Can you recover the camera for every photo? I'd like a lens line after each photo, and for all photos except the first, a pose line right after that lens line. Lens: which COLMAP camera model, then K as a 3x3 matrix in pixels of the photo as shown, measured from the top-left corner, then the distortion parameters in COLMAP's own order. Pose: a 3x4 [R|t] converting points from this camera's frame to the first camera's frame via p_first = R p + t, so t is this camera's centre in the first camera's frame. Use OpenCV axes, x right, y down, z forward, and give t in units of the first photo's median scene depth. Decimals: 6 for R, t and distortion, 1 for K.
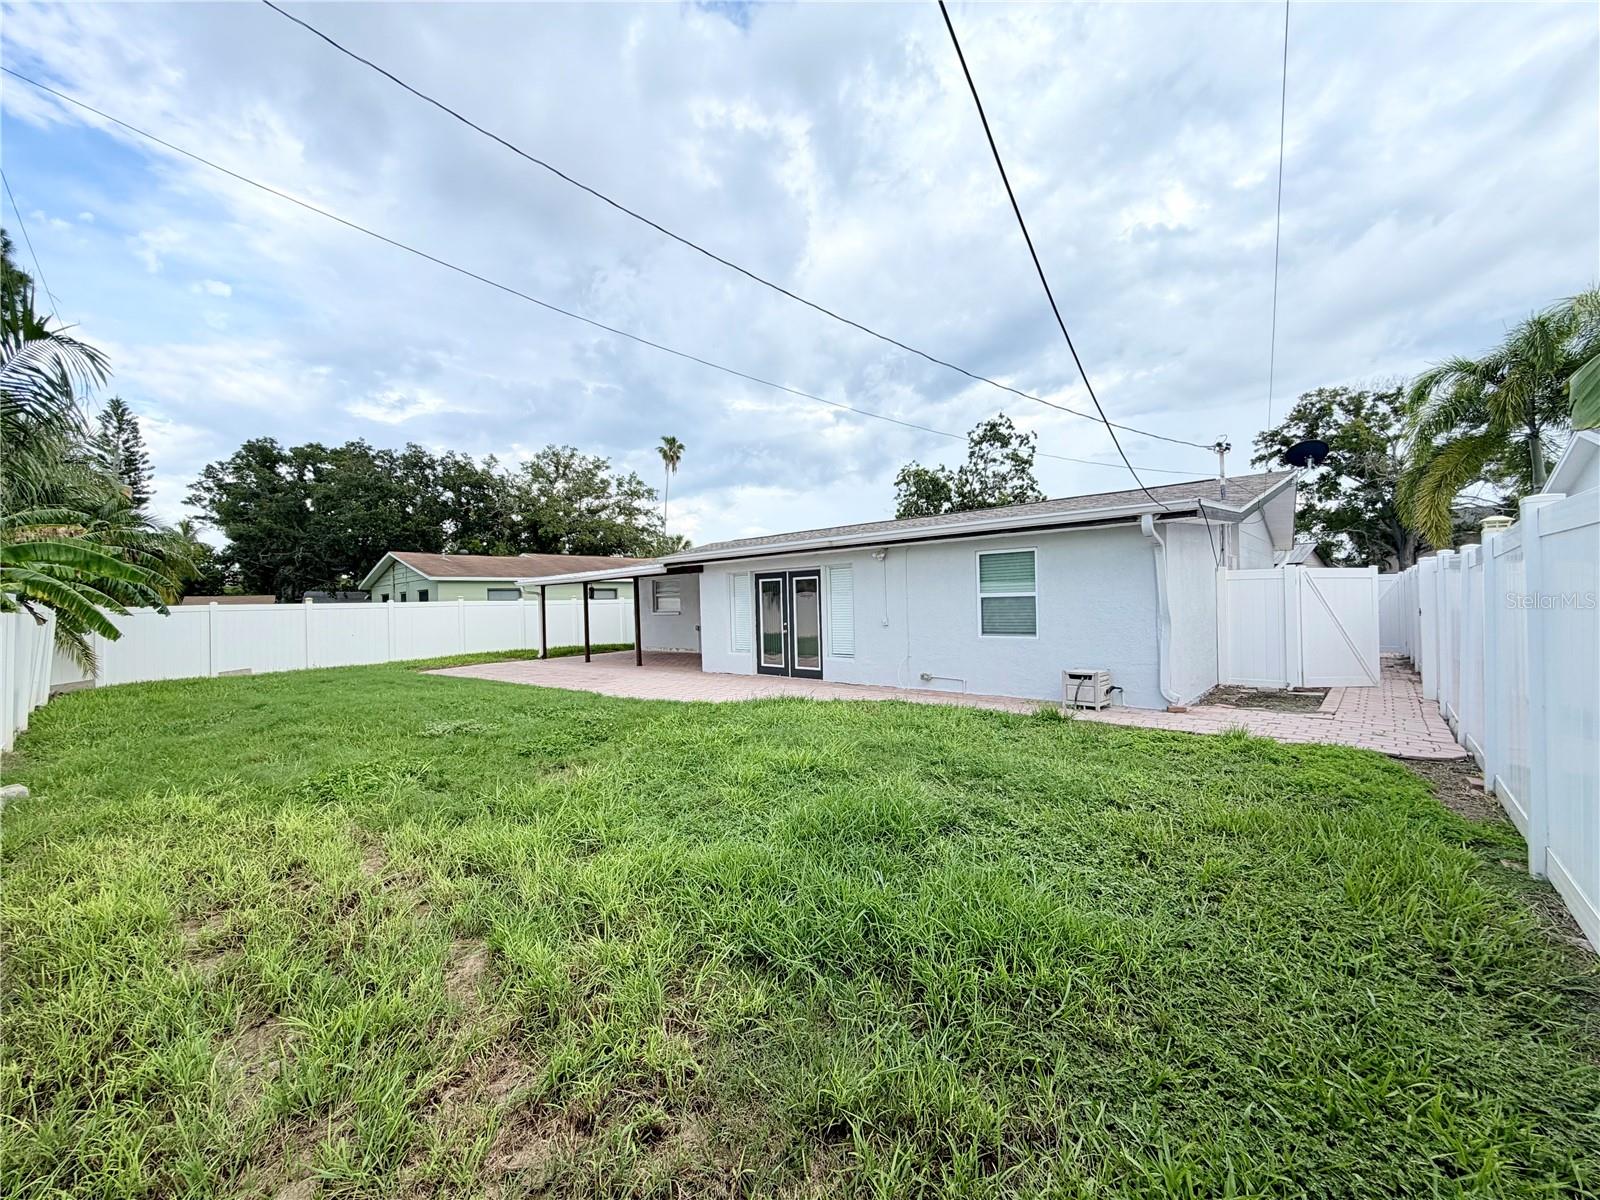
lens RADIAL K [[639.9, 0, 794.4], [0, 639.9, 599.9], [0, 0, 1]] dist [0.001639, 0.000211]
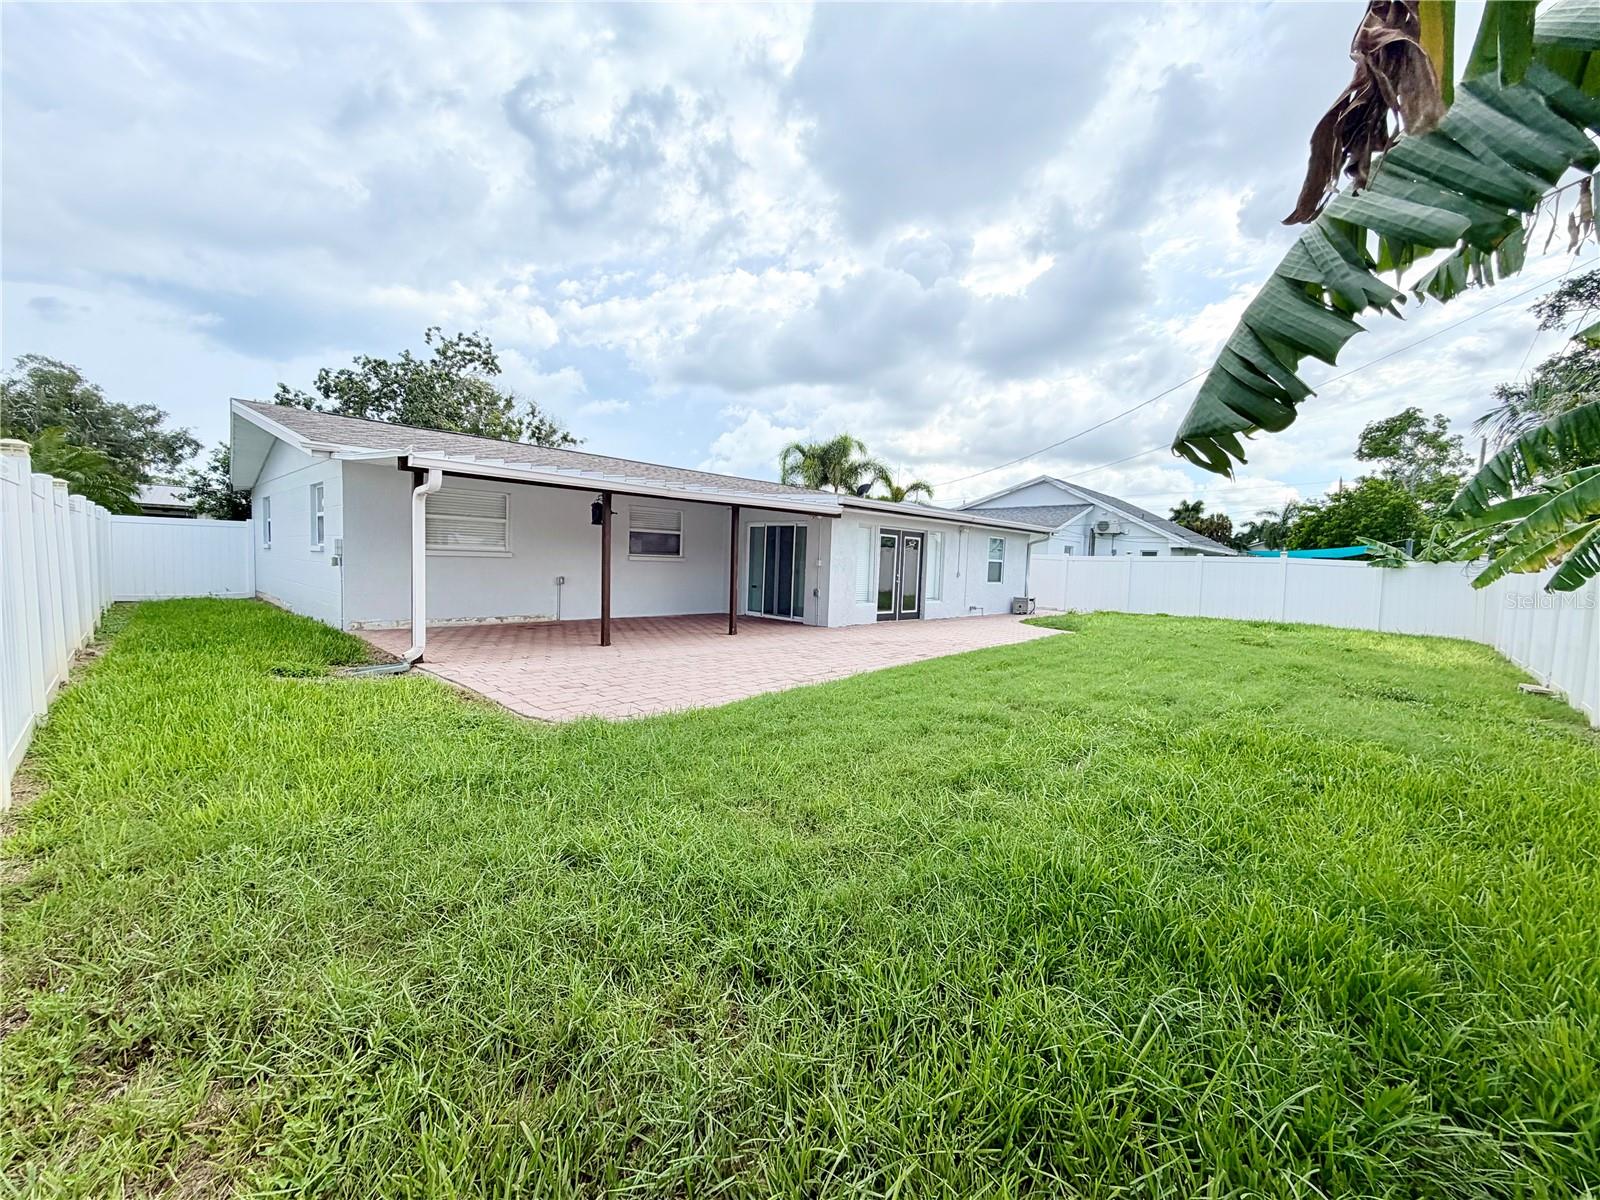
lens RADIAL K [[639.9, 0, 794.4], [0, 639.9, 599.9], [0, 0, 1]] dist [0.001639, 0.000211]
pose [[-0.006092, -0.031943, 0.999471, -1.144209], [-0.038698, 0.998748, 0.031684, 0.050968], [-0.999232, -0.038485, -0.007321, 1.168088]]
